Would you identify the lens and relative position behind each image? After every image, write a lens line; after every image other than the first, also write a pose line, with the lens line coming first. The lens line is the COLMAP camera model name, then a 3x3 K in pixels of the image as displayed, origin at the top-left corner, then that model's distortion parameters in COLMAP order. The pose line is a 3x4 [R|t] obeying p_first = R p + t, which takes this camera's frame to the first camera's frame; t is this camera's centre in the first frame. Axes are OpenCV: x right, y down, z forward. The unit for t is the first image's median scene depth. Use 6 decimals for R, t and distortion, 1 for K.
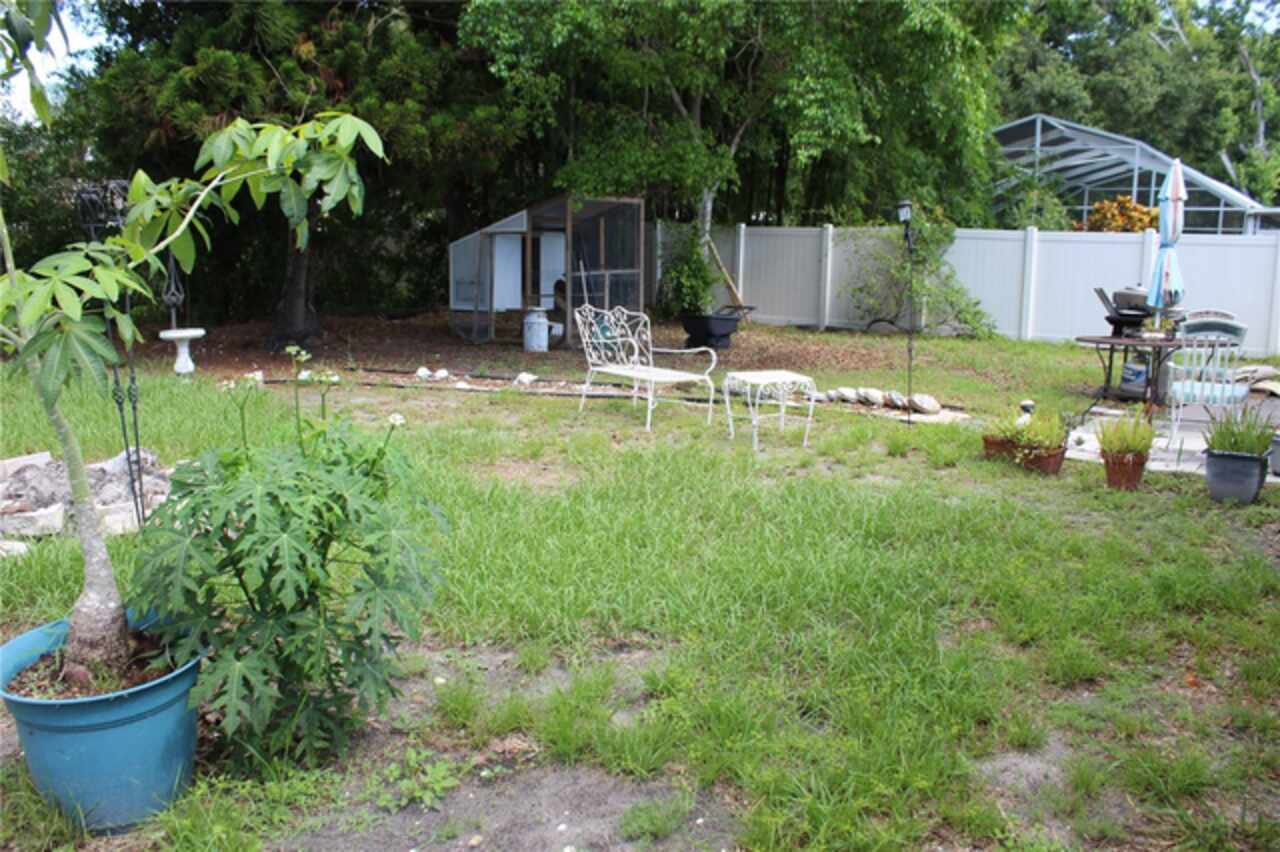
lens RADIAL K [[1072.4, 0, 640.0], [0, 1072.4, 426.0], [0, 0, 1]] dist [-0.161994, 0.152338]
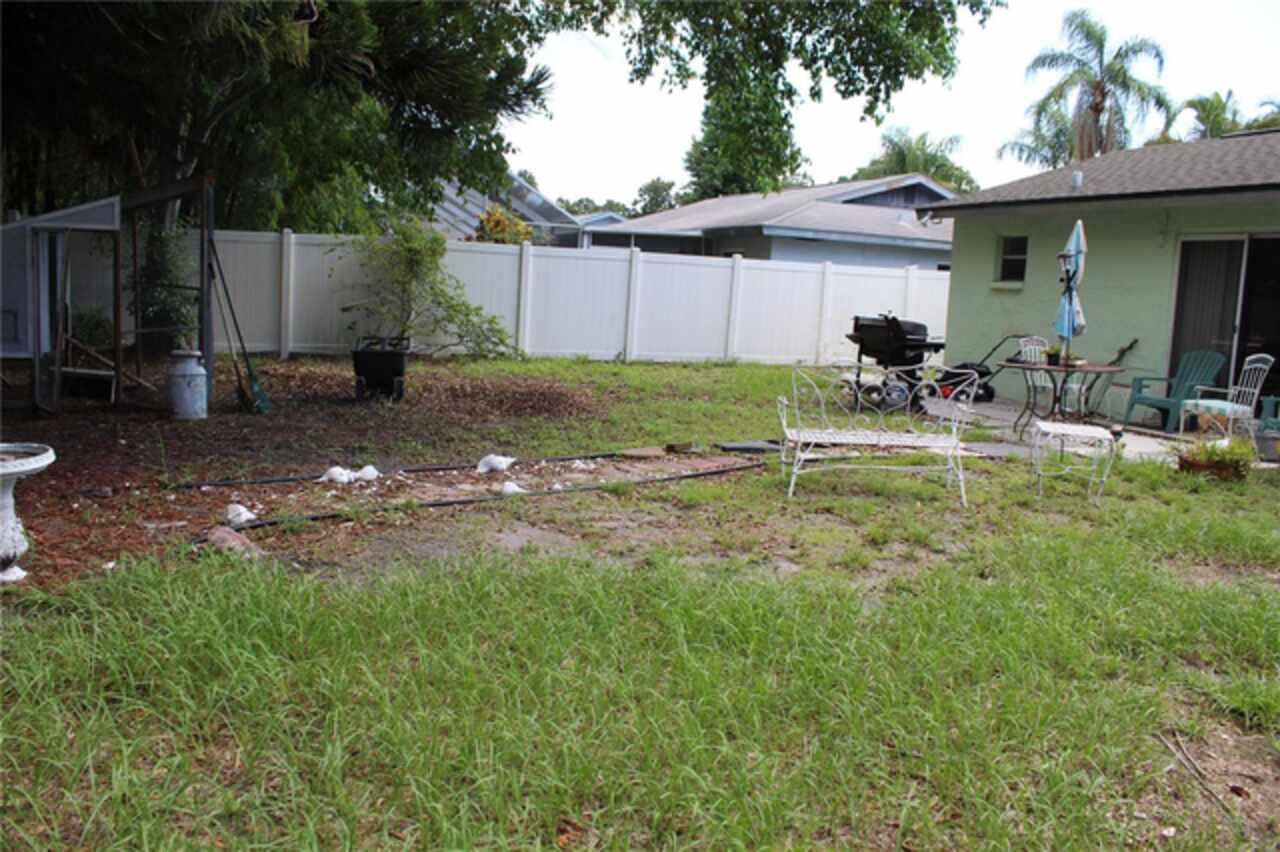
lens RADIAL K [[1072.4, 0, 640.0], [0, 1072.4, 426.0], [0, 0, 1]] dist [-0.161994, 0.152338]
pose [[0.536170, -0.103098, 0.837790, -1.008331], [0.095052, 0.993575, 0.061437, -0.162145], [-0.838741, 0.046693, 0.542525, 0.876160]]
